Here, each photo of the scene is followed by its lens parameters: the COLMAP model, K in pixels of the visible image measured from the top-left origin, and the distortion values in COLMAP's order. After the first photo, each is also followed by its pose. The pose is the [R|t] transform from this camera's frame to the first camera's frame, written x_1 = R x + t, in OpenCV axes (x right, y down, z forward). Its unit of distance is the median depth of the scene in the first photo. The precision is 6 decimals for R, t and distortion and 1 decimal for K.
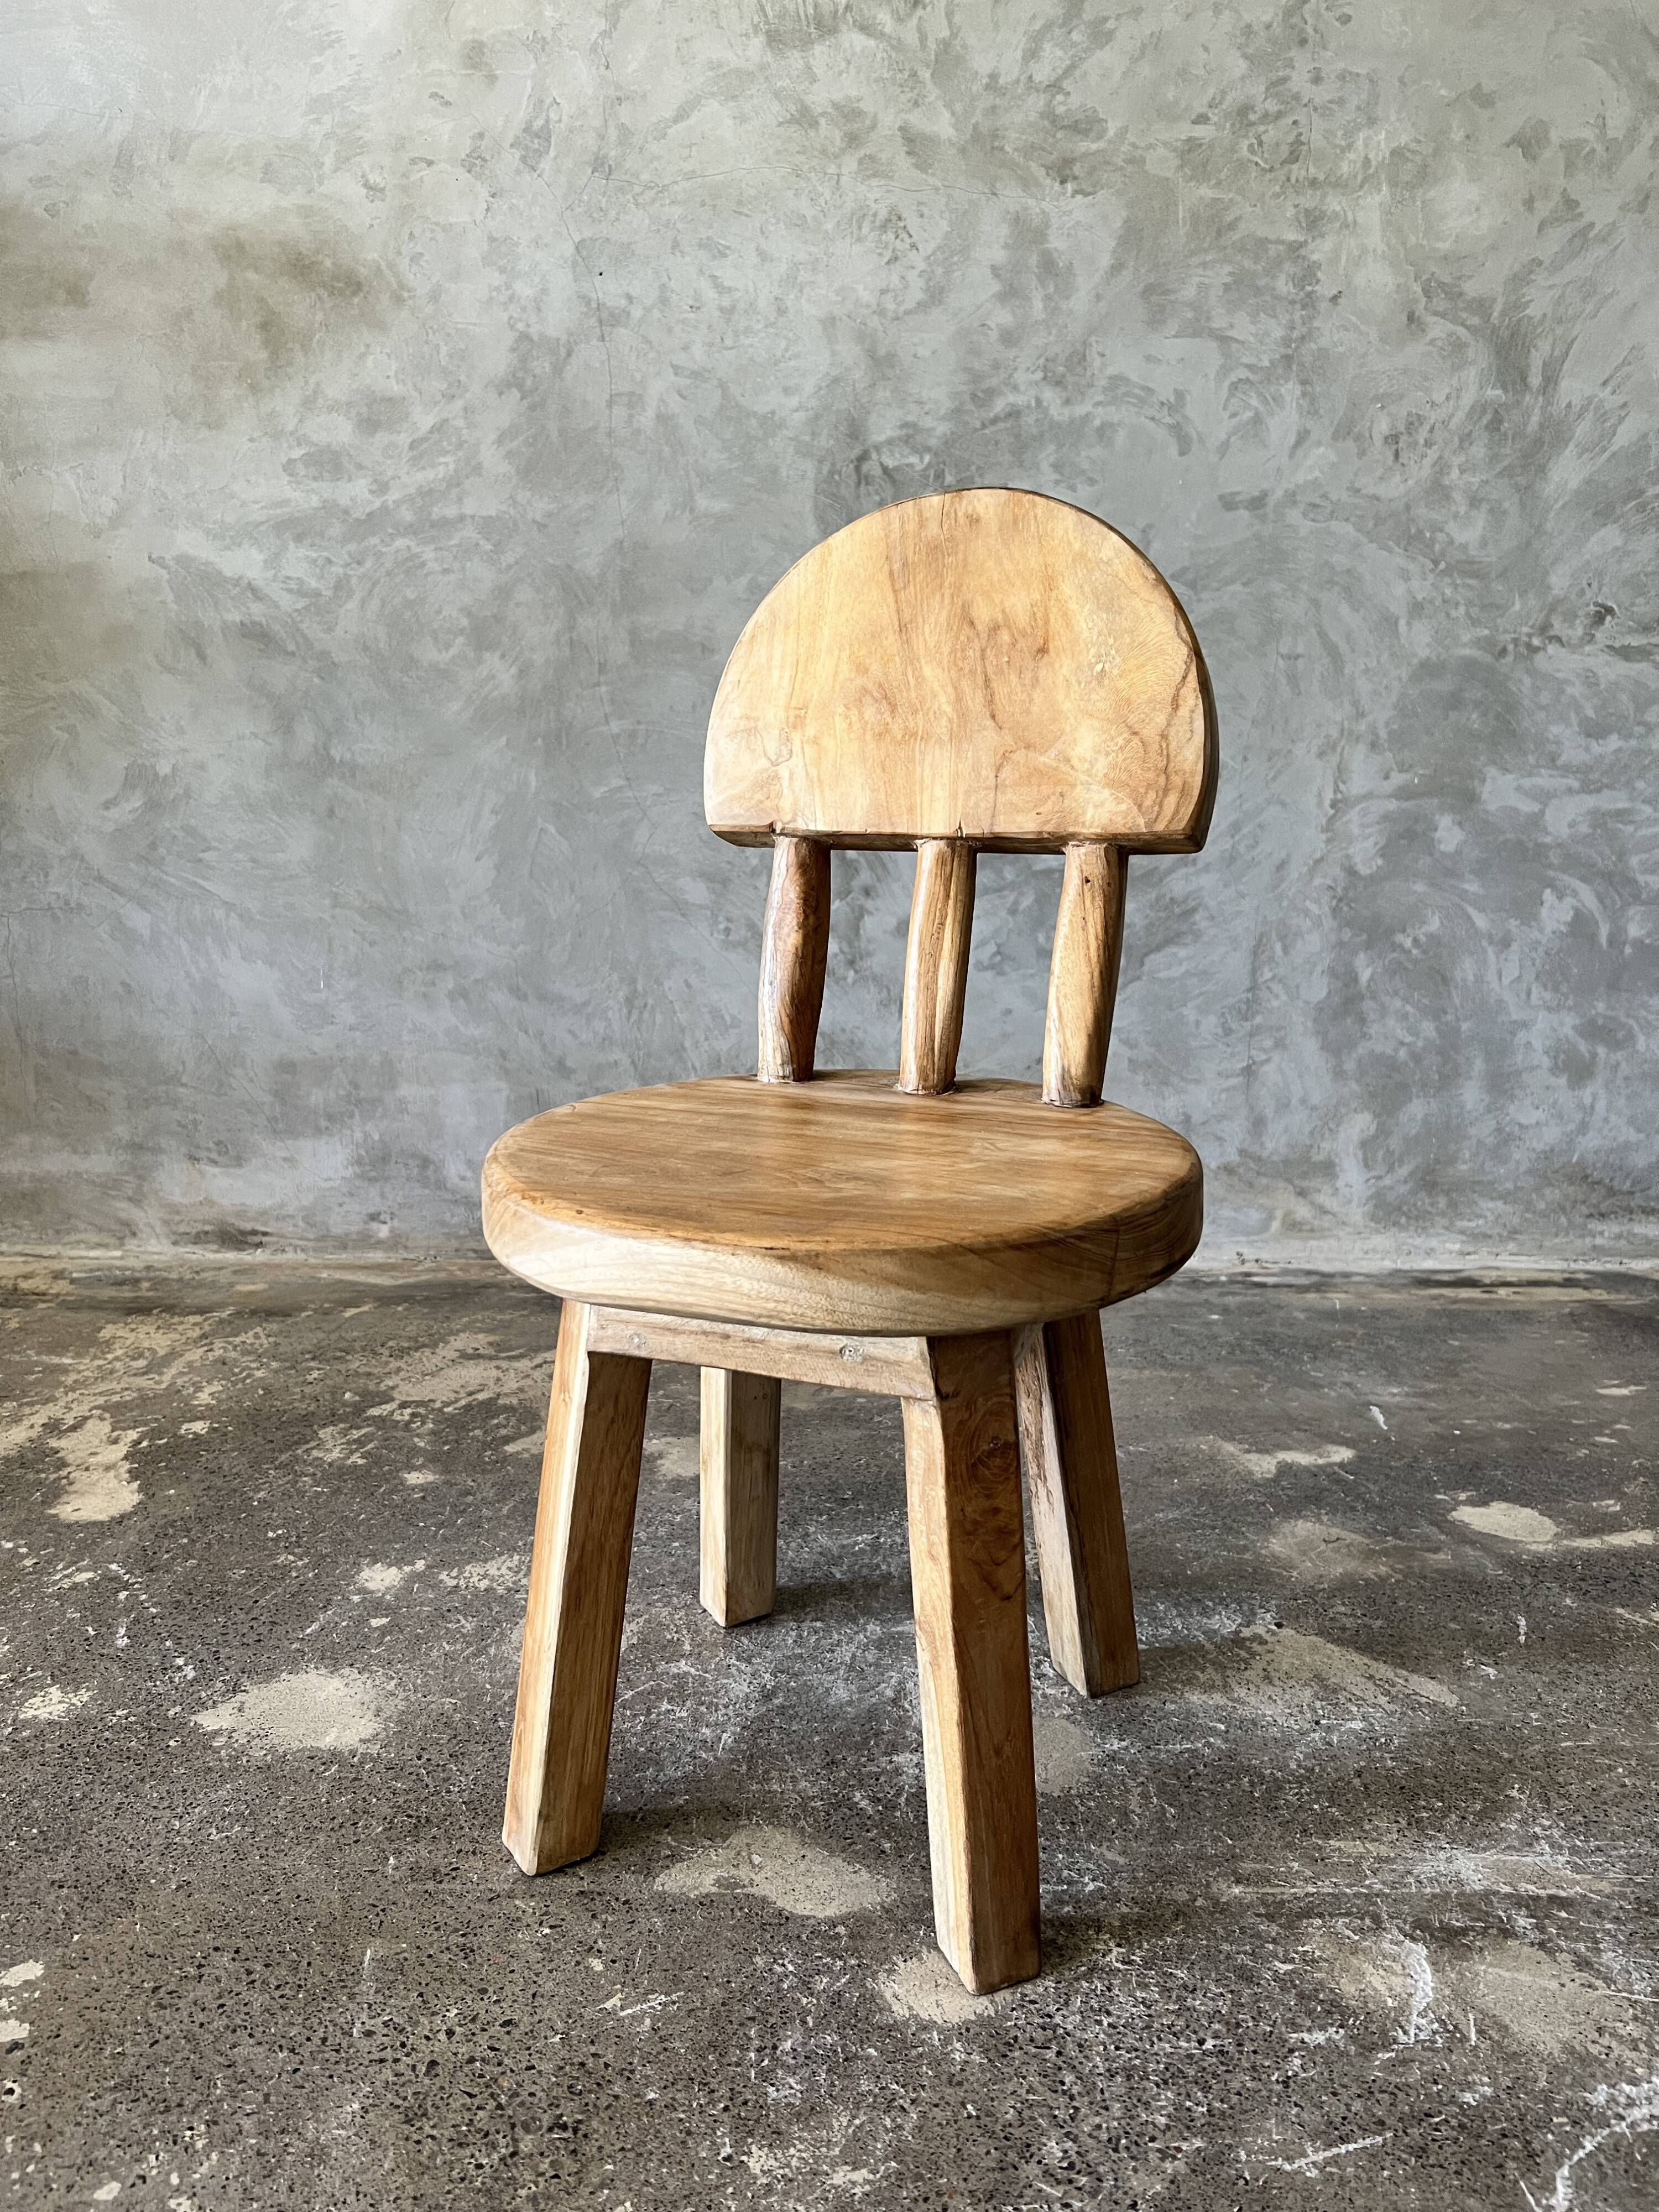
lens RADIAL K [[1693.2, 0, 808.7], [0, 1693.2, 1096.5], [0, 0, 1]] dist [0.026825, -0.041170]
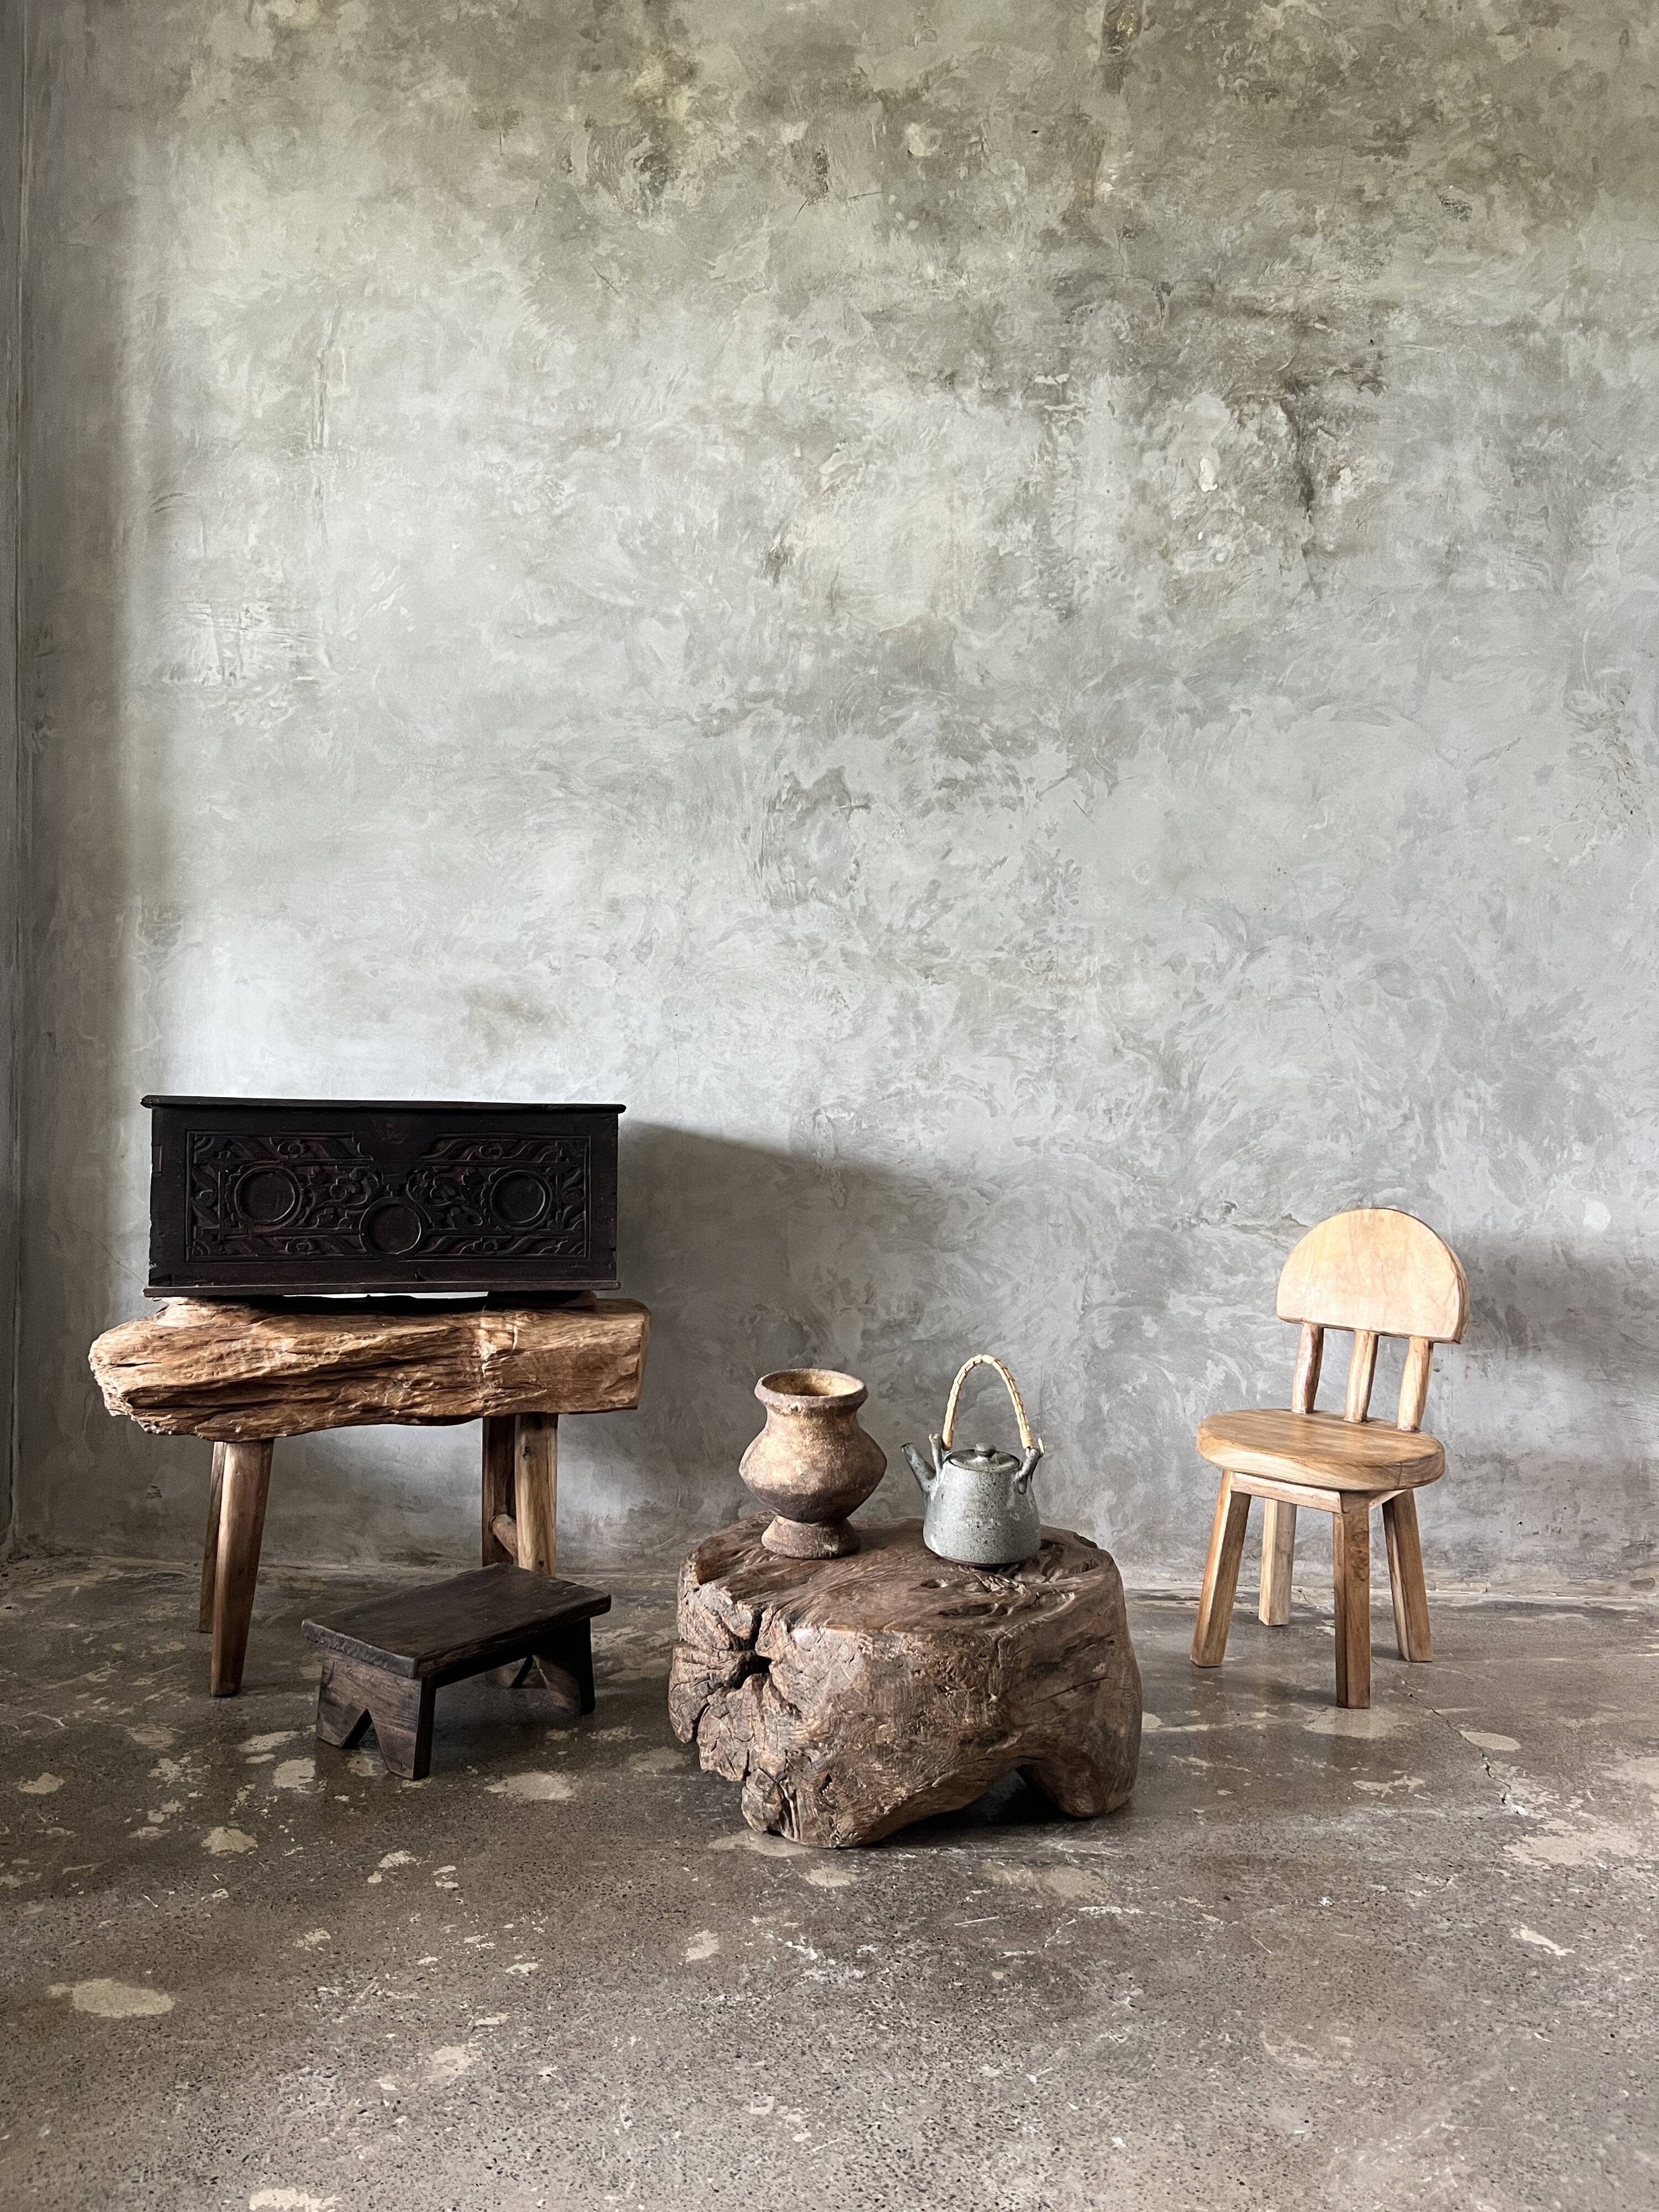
lens RADIAL K [[1693.2, 0, 829.4], [0, 1693.2, 1112.2], [0, 0, 1]] dist [0.026825, -0.041170]
pose [[0.999085, 0.025864, 0.034071, -0.015964], [-0.019268, 0.983226, -0.181369, -0.053931], [-0.038190, 0.180546, 0.982825, -0.769296]]
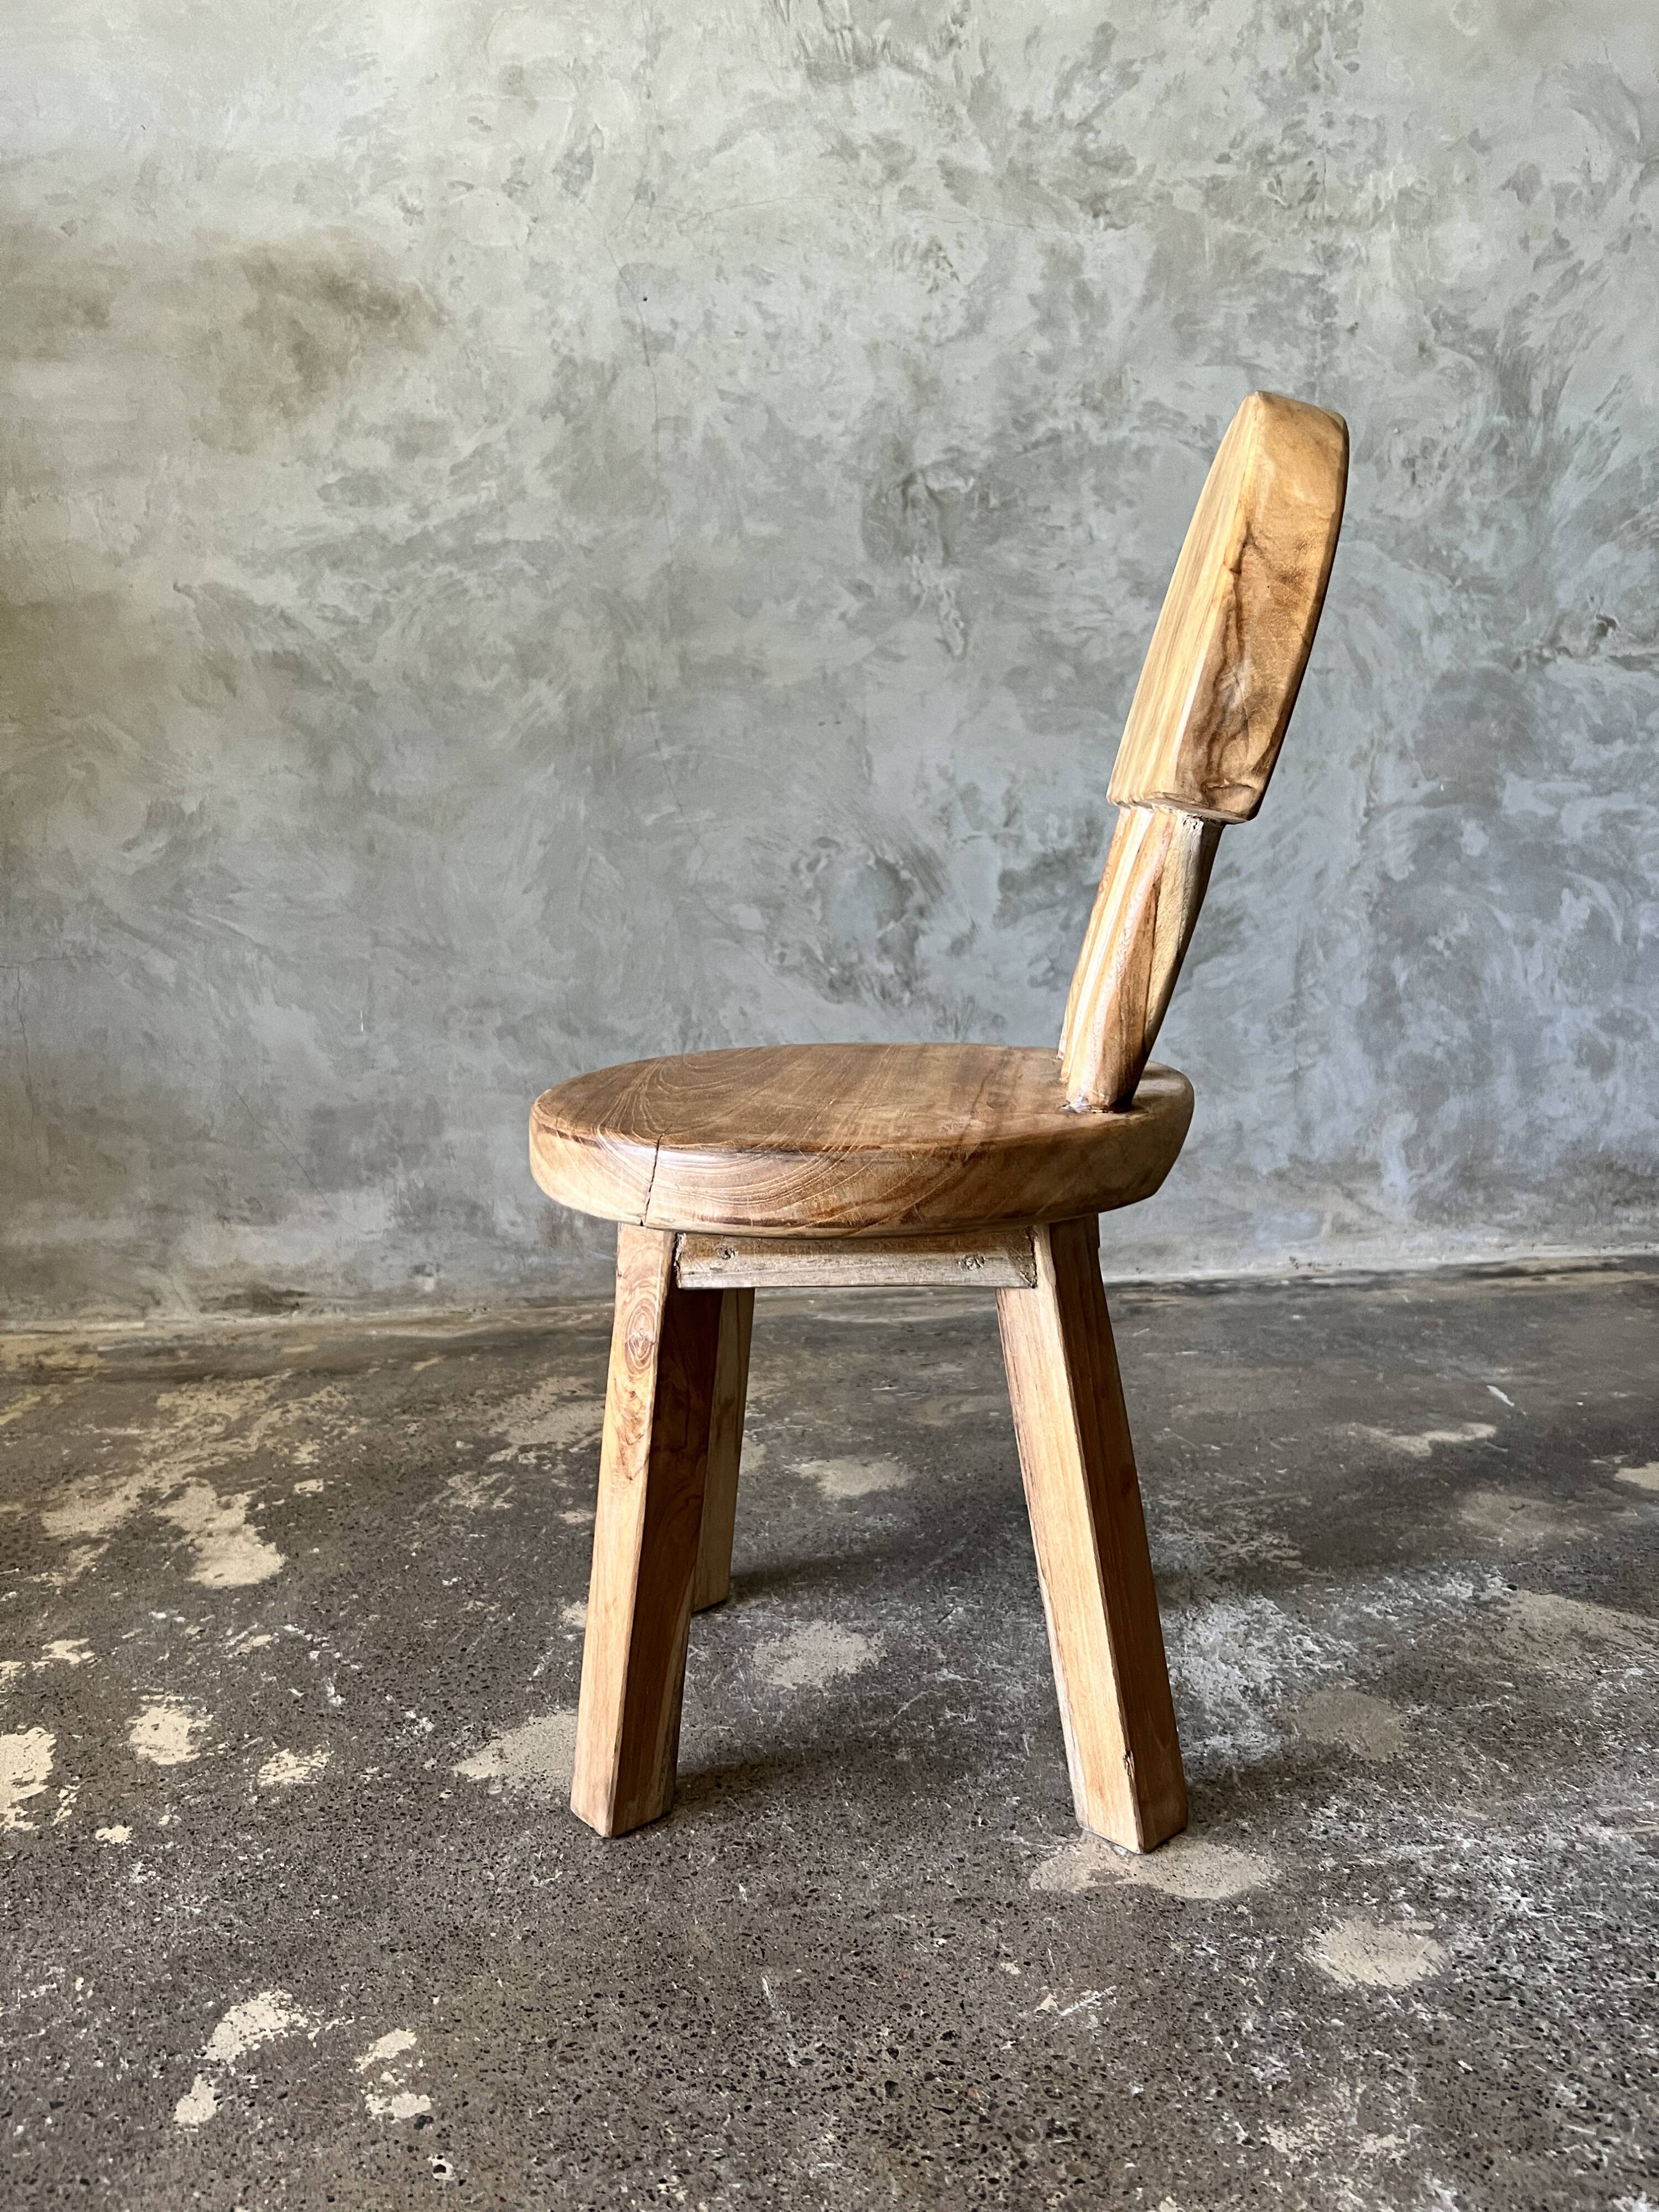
lens RADIAL K [[1693.2, 0, 815.2], [0, 1693.2, 1096.7], [0, 0, 1]] dist [0.026825, -0.041170]
pose [[0.992329, -0.043693, 0.115650, -0.157708], [0.049367, 0.997690, -0.046668, 0.032922], [-0.113344, 0.052019, 0.992193, 0.025509]]
